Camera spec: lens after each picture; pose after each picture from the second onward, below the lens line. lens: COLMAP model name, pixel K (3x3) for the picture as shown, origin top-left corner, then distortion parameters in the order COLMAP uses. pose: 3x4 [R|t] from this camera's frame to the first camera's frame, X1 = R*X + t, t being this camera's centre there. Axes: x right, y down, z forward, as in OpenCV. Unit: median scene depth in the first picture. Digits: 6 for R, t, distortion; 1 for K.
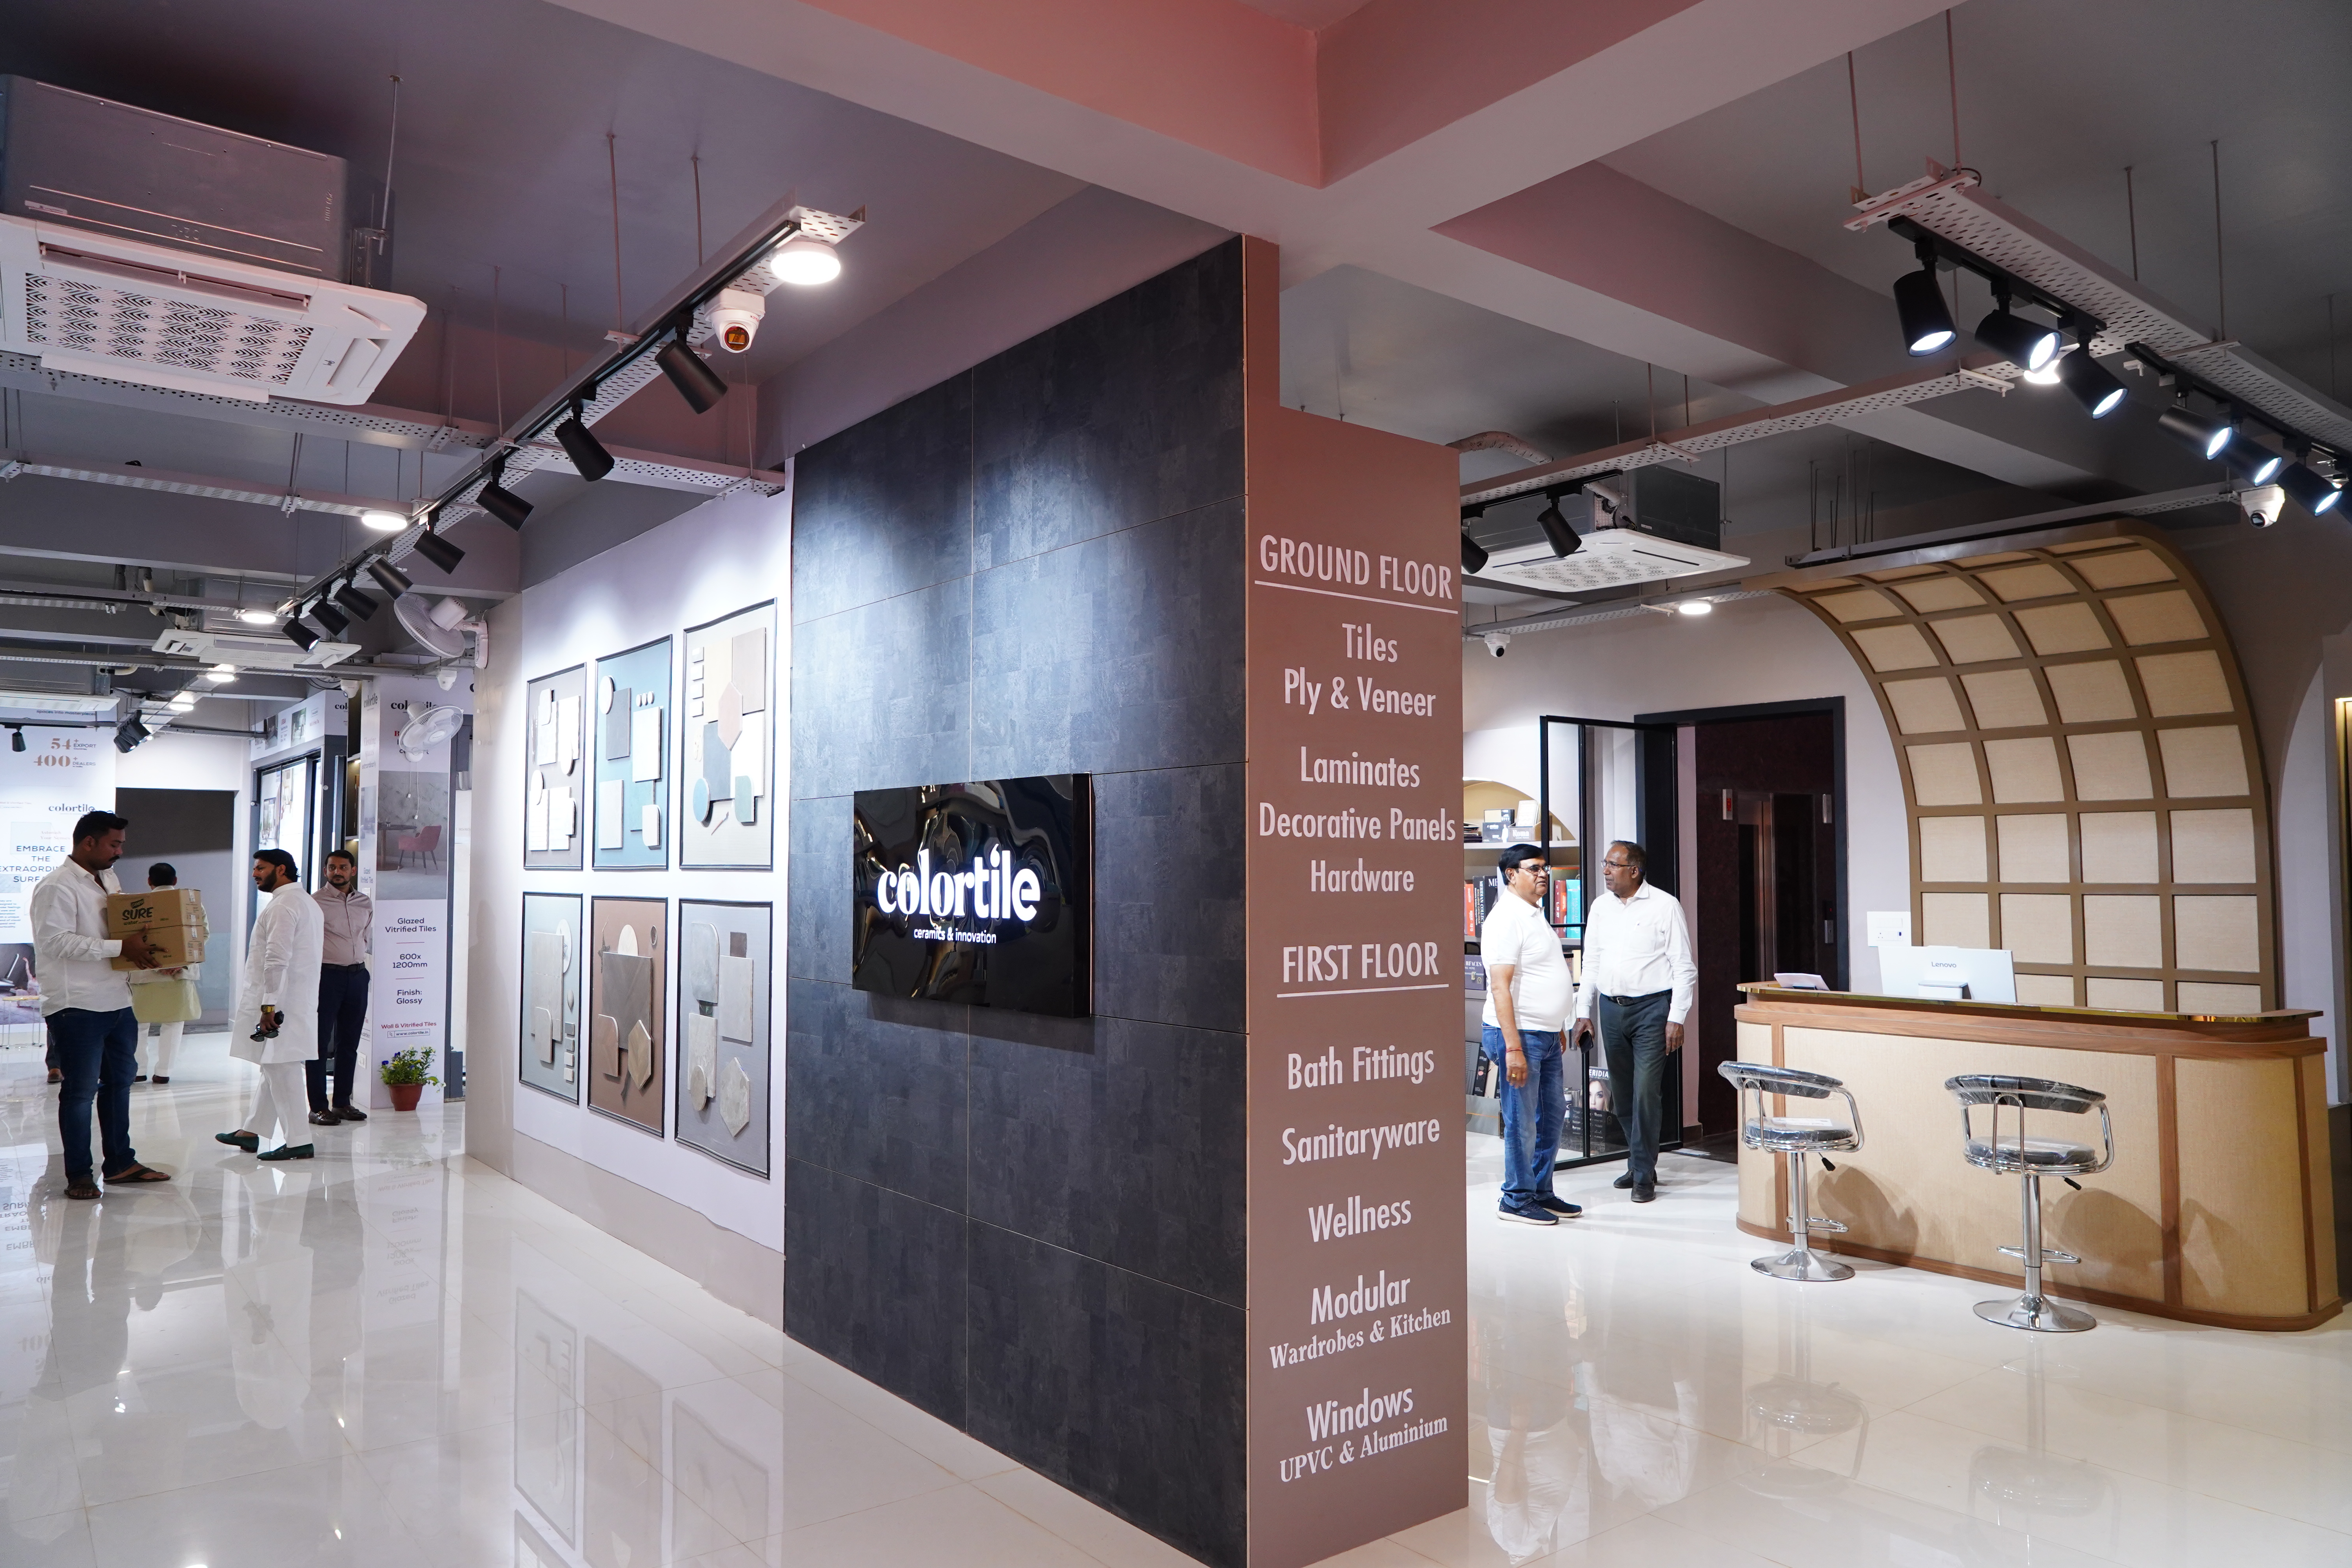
lens RADIAL K [[1582.4, 0, 1176.0], [0, 1582.4, 784.0], [0, 0, 1]] dist [-0.011985, 0.002249]
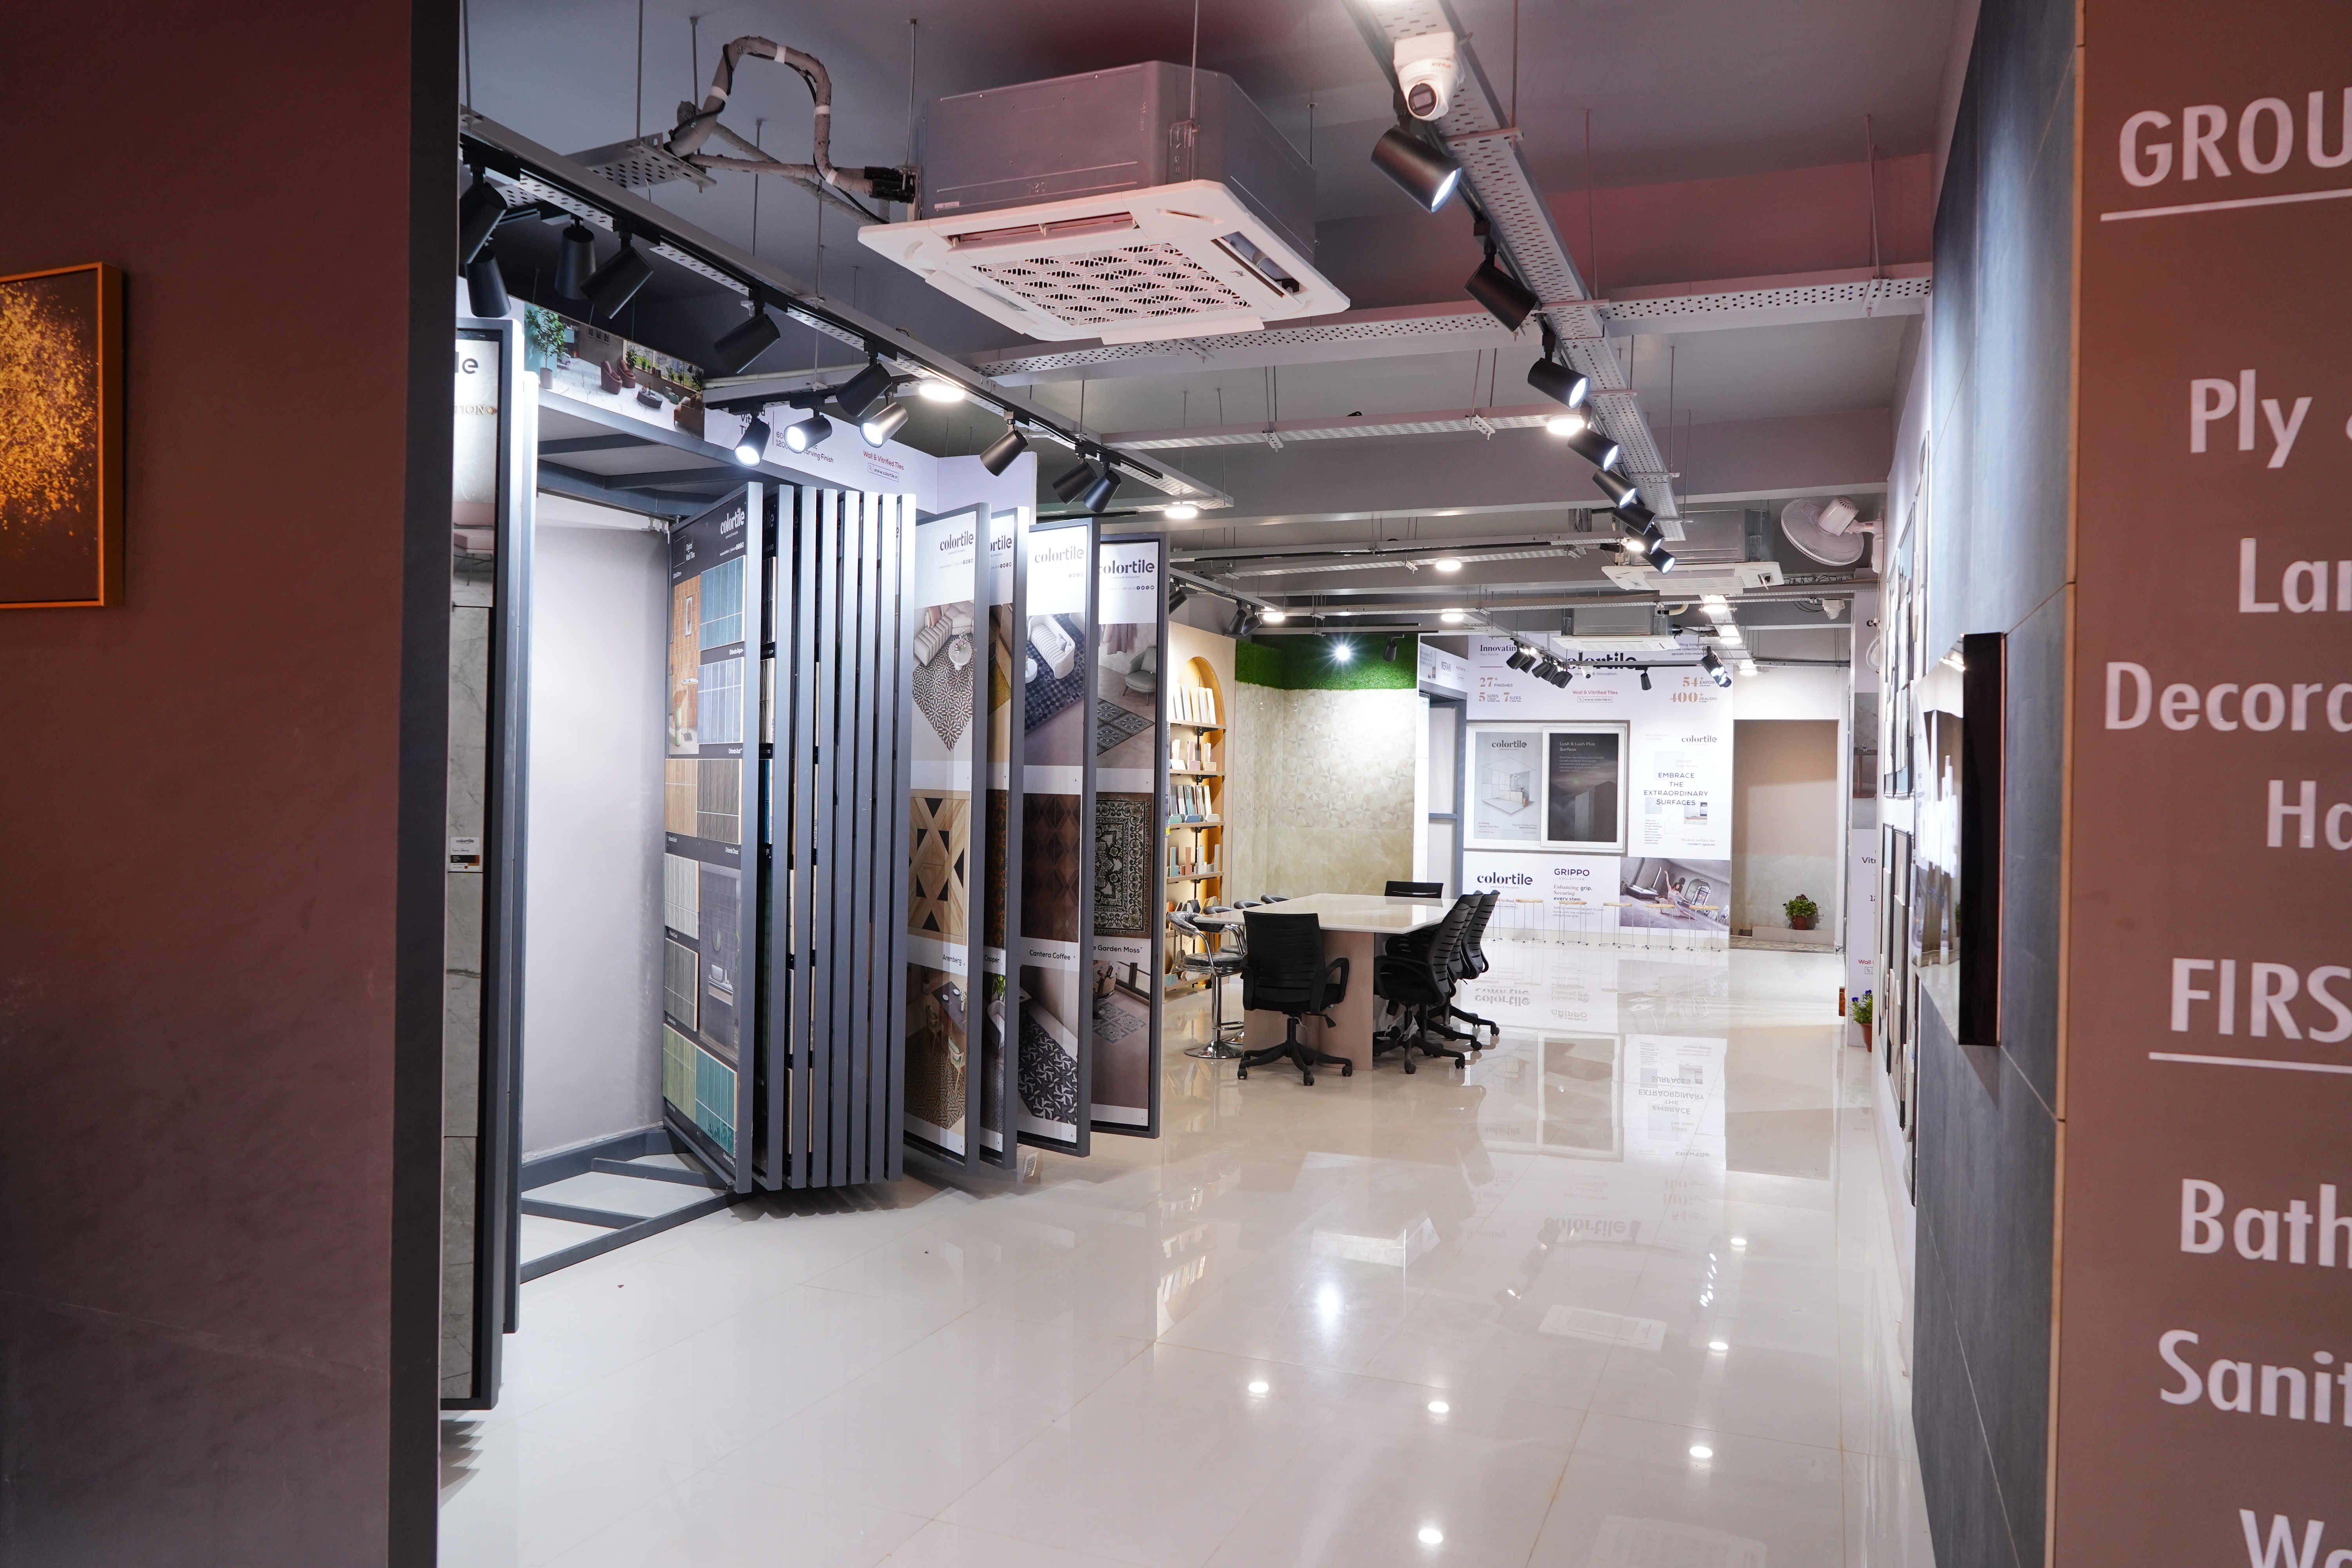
lens RADIAL K [[1582.4, 0, 1176.0], [0, 1582.4, 784.0], [0, 0, 1]] dist [-0.011985, 0.002249]
pose [[0.503134, 0.009474, -0.864156, 0.325273], [0.027425, 0.999261, 0.026922, 0.027892], [0.863773, -0.037245, 0.502503, 0.486340]]
